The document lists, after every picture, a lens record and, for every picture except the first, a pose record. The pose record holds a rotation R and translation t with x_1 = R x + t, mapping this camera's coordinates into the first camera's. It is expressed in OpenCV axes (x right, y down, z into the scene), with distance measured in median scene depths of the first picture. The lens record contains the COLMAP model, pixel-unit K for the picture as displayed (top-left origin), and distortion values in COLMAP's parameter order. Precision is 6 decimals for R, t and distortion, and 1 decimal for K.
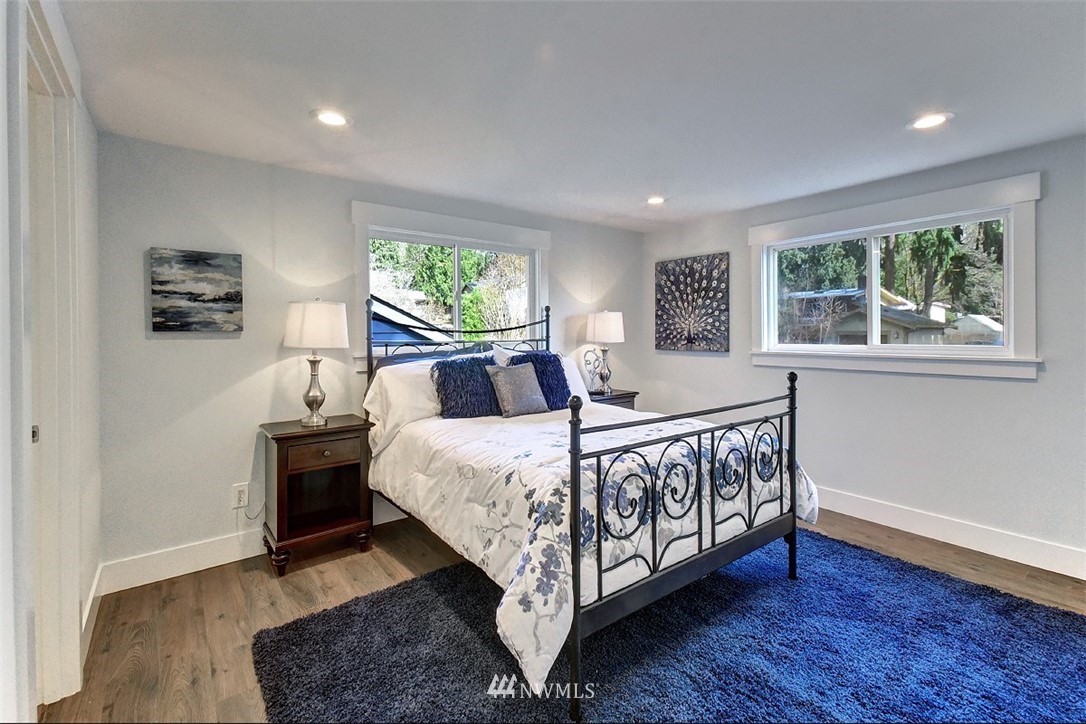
lens RADIAL K [[485.8, 0, 545.3], [0, 485.8, 332.5], [0, 0, 1]] dist [0.025309, -0.008038]
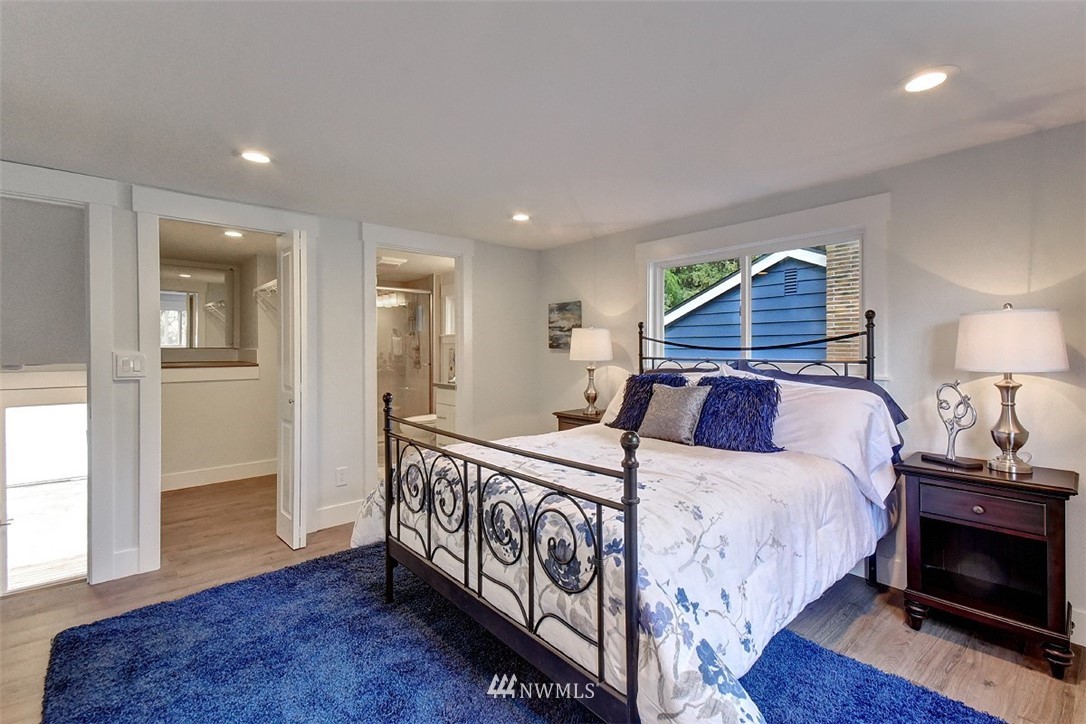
lens RADIAL K [[485.8, 0, 541.9], [0, 485.8, 356.9], [0, 0, 1]] dist [0.025309, -0.008038]
pose [[0.053142, 0.018920, -0.998408, 1.190515], [-0.002755, 0.999819, 0.018801, -0.009078], [0.998583, 0.001752, 0.053184, 1.038579]]
